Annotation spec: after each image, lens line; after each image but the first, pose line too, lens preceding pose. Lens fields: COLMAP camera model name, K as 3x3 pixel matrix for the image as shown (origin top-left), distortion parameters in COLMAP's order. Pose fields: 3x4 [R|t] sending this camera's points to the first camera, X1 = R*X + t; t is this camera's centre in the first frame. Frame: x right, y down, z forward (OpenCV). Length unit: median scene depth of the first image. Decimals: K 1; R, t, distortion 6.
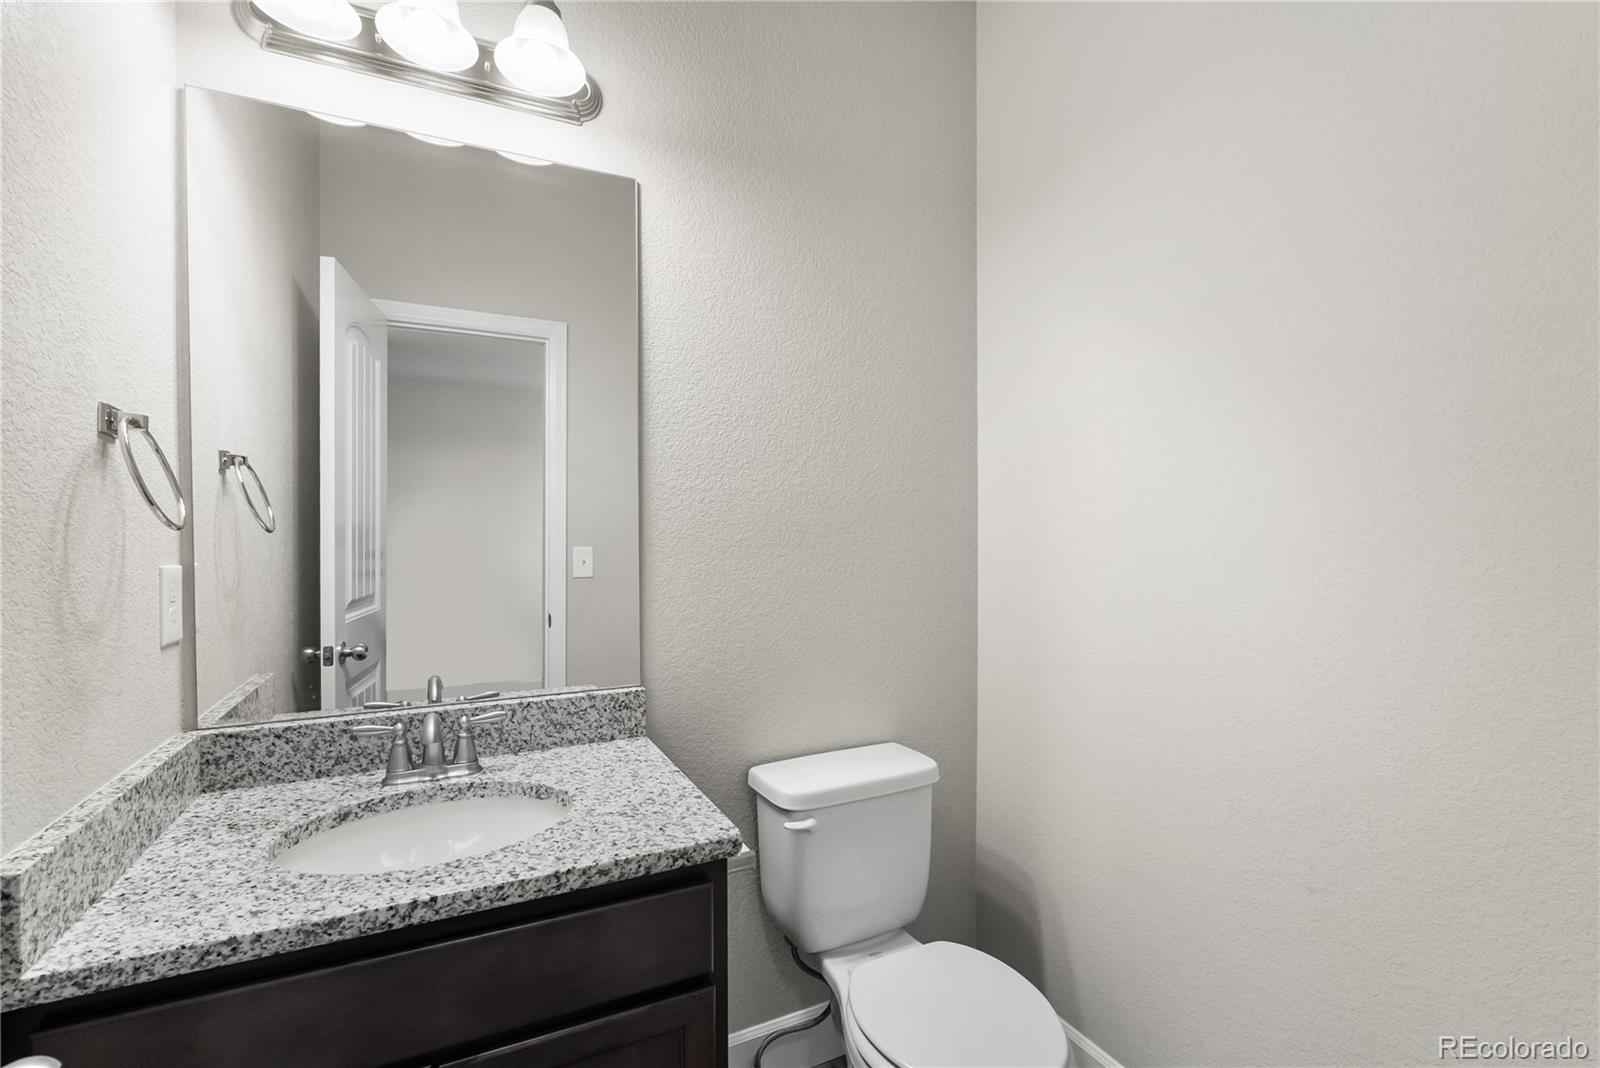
lens RADIAL K [[718.9, 0, 800.7], [0, 718.9, 534.6], [0, 0, 1]] dist [-0.005014, 0.001307]
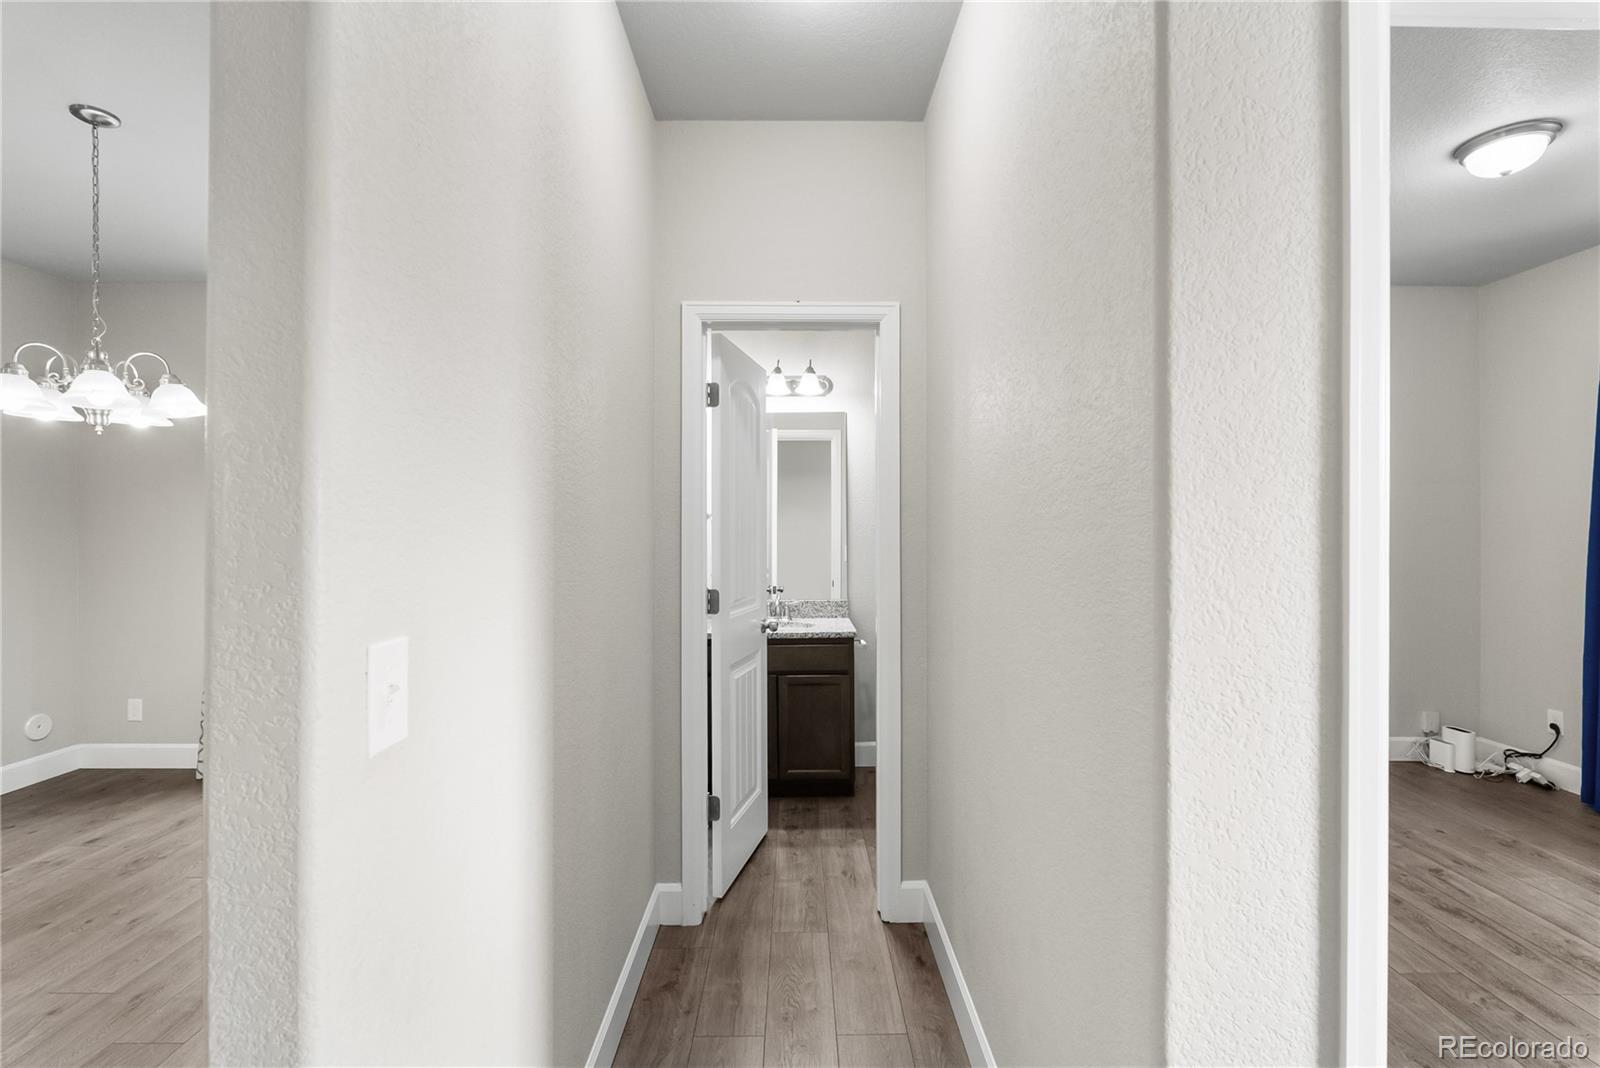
lens RADIAL K [[718.9, 0, 797.5], [0, 718.9, 532.8], [0, 0, 1]] dist [-0.005014, 0.001307]
pose [[0.903021, 0.003712, -0.429580, 0.812216], [-0.000627, 0.999973, 0.007322, -0.061133], [0.429596, -0.006342, 0.902999, -1.599162]]
